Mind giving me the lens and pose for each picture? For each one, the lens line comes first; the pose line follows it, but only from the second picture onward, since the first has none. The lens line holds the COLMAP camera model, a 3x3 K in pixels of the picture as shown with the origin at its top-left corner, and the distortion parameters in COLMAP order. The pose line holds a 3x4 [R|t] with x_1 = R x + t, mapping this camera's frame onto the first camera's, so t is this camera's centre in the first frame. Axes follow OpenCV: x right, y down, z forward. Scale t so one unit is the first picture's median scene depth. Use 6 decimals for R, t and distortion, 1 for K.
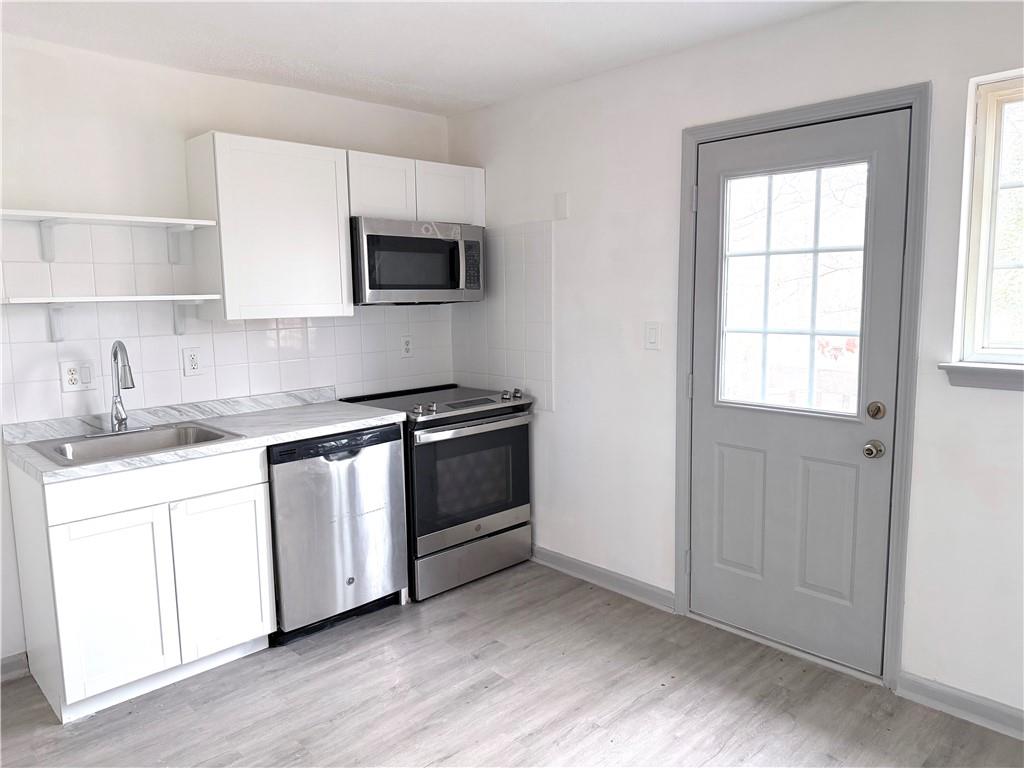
lens RADIAL K [[718.9, 0, 514.0], [0, 718.9, 374.6], [0, 0, 1]] dist [0.048780, -0.069324]
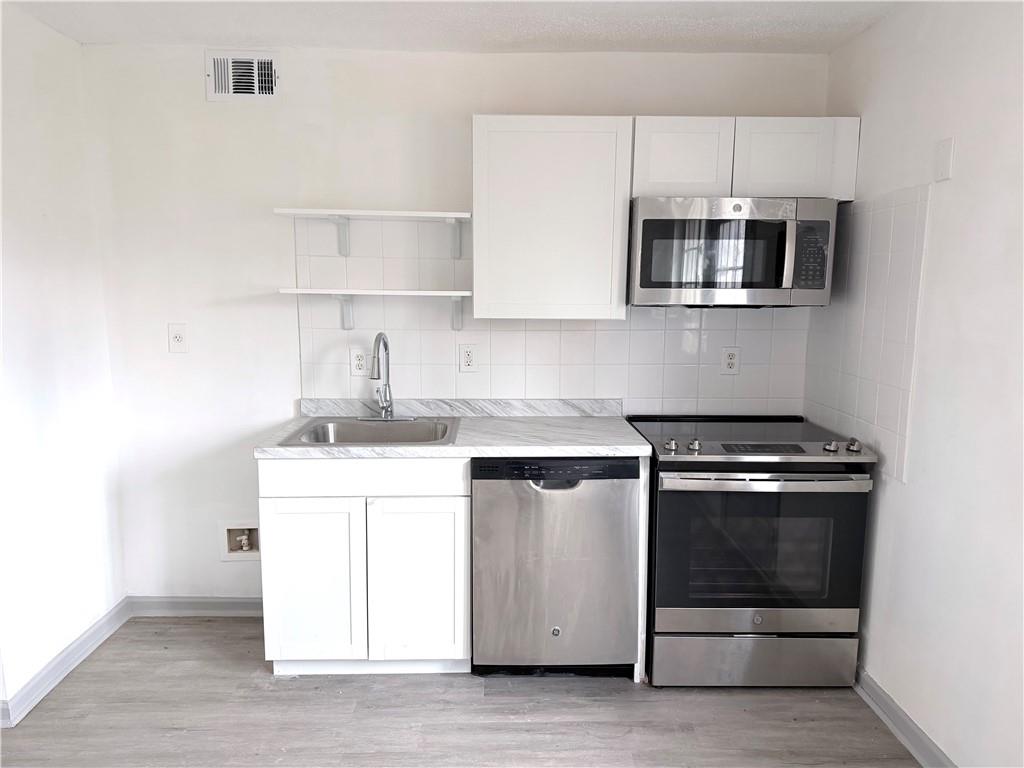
lens RADIAL K [[718.9, 0, 513.2], [0, 718.9, 383.2], [0, 0, 1]] dist [0.048780, -0.069324]
pose [[0.729101, 0.112084, -0.675166, 0.277633], [-0.098618, 0.993409, 0.058419, -0.049148], [0.677264, 0.023990, 0.735349, 0.340596]]
